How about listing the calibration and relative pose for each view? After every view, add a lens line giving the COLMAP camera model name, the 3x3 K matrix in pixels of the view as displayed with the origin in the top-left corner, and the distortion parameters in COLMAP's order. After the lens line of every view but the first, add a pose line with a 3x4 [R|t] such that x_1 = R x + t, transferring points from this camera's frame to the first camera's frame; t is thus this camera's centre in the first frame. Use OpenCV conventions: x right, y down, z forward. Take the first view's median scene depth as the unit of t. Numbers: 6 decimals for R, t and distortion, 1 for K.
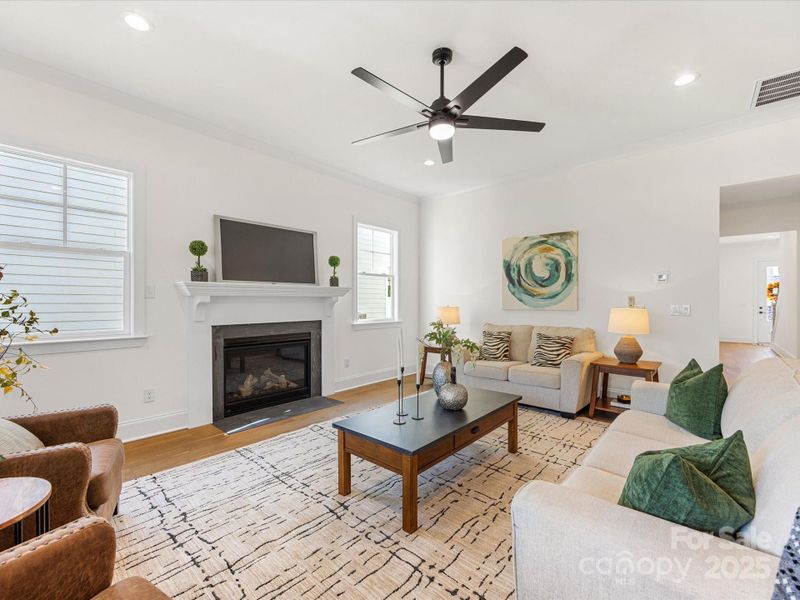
lens RADIAL K [[351.7, 0, 394.9], [0, 351.7, 299.5], [0, 0, 1]] dist [-0.005001, 0.000984]
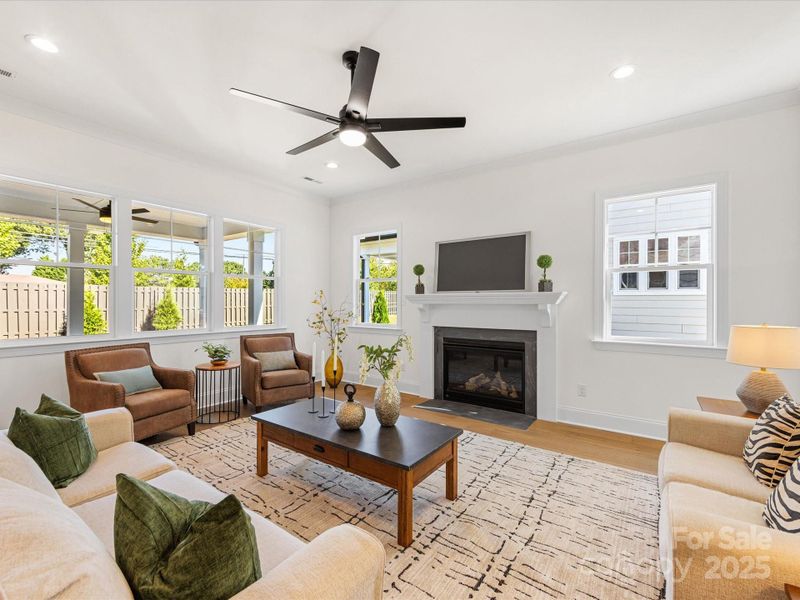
lens RADIAL K [[351.7, 0, 402.4], [0, 351.7, 300.6], [0, 0, 1]] dist [-0.005001, 0.000984]
pose [[0.121623, -0.001978, -0.992574, 0.757706], [0.006317, 0.999979, -0.001219, -0.020259], [0.992556, -0.006122, 0.121633, 0.695668]]
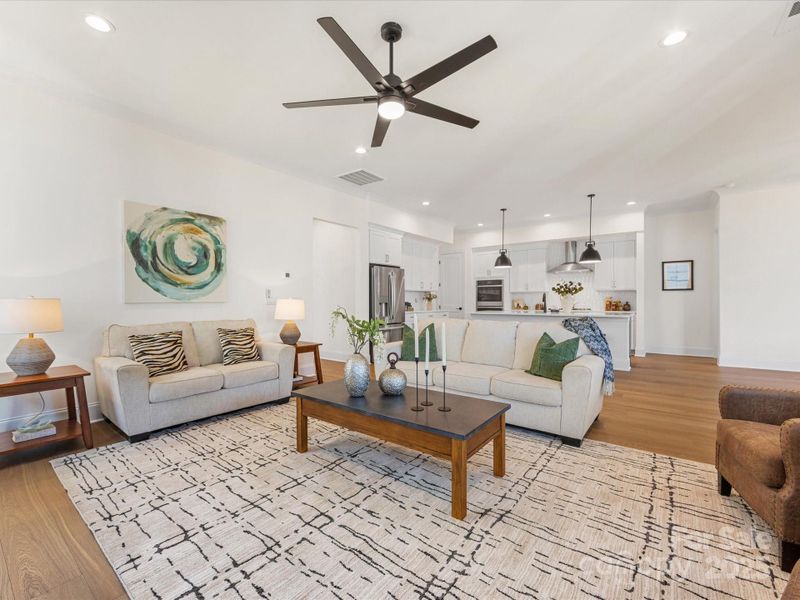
lens RADIAL K [[351.7, 0, 400.1], [0, 351.7, 299.7], [0, 0, 1]] dist [-0.005001, 0.000984]
pose [[-0.079772, 0.001934, 0.996811, -0.566218], [-0.005480, 0.999982, -0.002379, 0.029216], [-0.996798, -0.005653, -0.079760, 0.719100]]
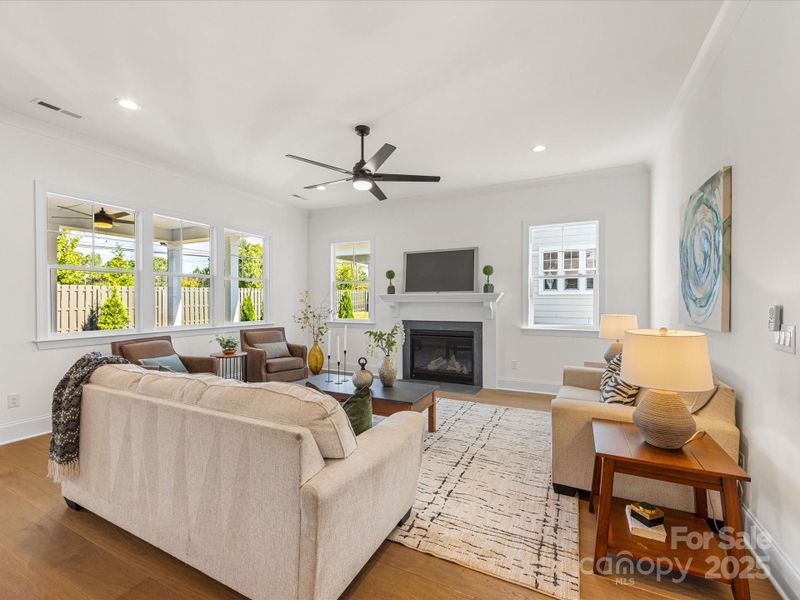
lens RADIAL K [[351.7, 0, 402.8], [0, 351.7, 299.5], [0, 0, 1]] dist [-0.005001, 0.000984]
pose [[0.279483, -0.002616, -0.960147, 1.023735], [0.008067, 0.999967, -0.000376, -0.020791], [0.960117, -0.007640, 0.279495, 0.523476]]
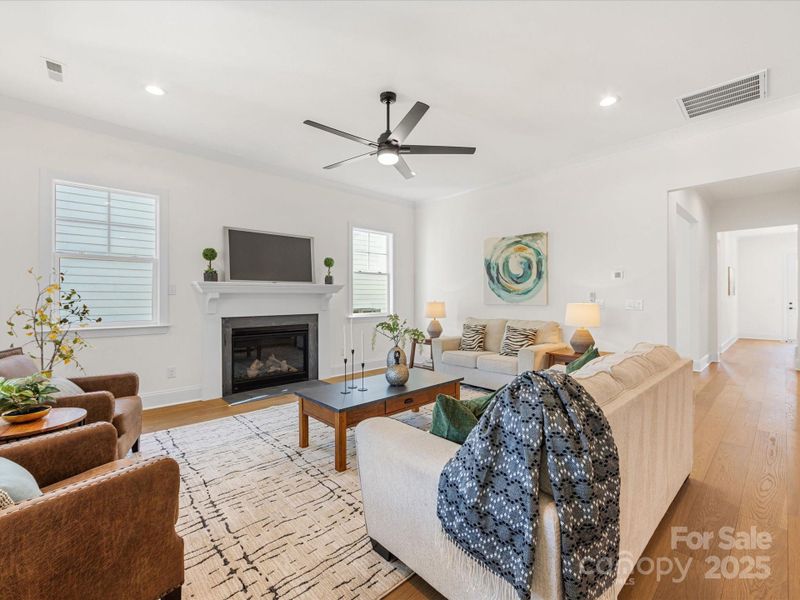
lens RADIAL K [[351.7, 0, 394.4], [0, 351.7, 294.5], [0, 0, 1]] dist [-0.005001, 0.000984]
pose [[0.995255, -0.002661, -0.097266, 0.187221], [0.002448, 0.999994, -0.002314, -0.000471], [0.097272, 0.002065, 0.995256, -0.149314]]
